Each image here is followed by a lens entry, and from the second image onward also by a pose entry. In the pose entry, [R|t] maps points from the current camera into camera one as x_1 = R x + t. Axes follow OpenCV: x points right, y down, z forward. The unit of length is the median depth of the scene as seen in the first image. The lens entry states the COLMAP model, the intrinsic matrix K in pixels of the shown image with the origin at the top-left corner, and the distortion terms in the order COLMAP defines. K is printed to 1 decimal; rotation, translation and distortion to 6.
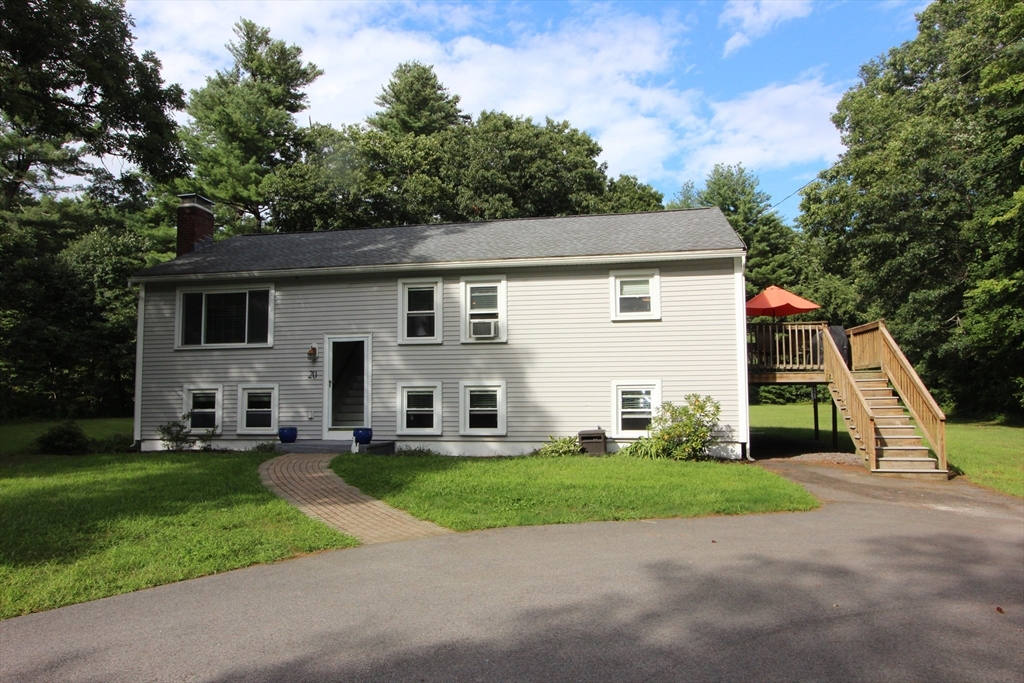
lens RADIAL K [[804.3, 0, 512.0], [0, 804.3, 341.5], [0, 0, 1]] dist [-0.004570, 0.000266]
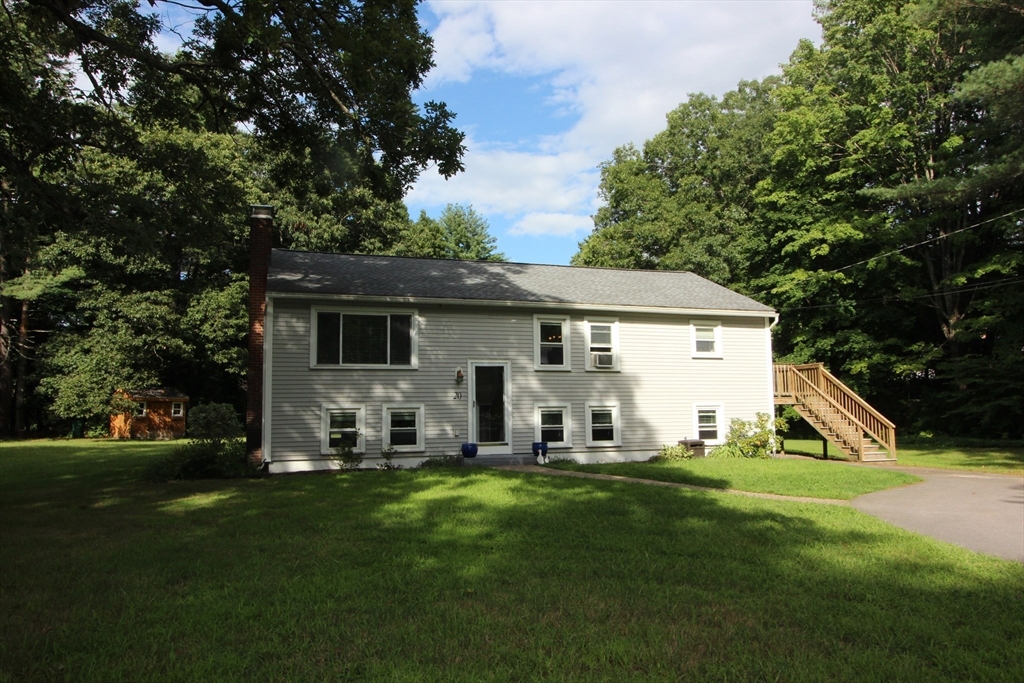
lens RADIAL K [[804.3, 0, 512.0], [0, 804.3, 341.5], [0, 0, 1]] dist [-0.004570, 0.000266]
pose [[0.839487, 0.046564, 0.541381, -0.792419], [-0.032659, 0.998844, -0.035268, 0.004050], [-0.542397, 0.011926, 0.840037, 0.038911]]
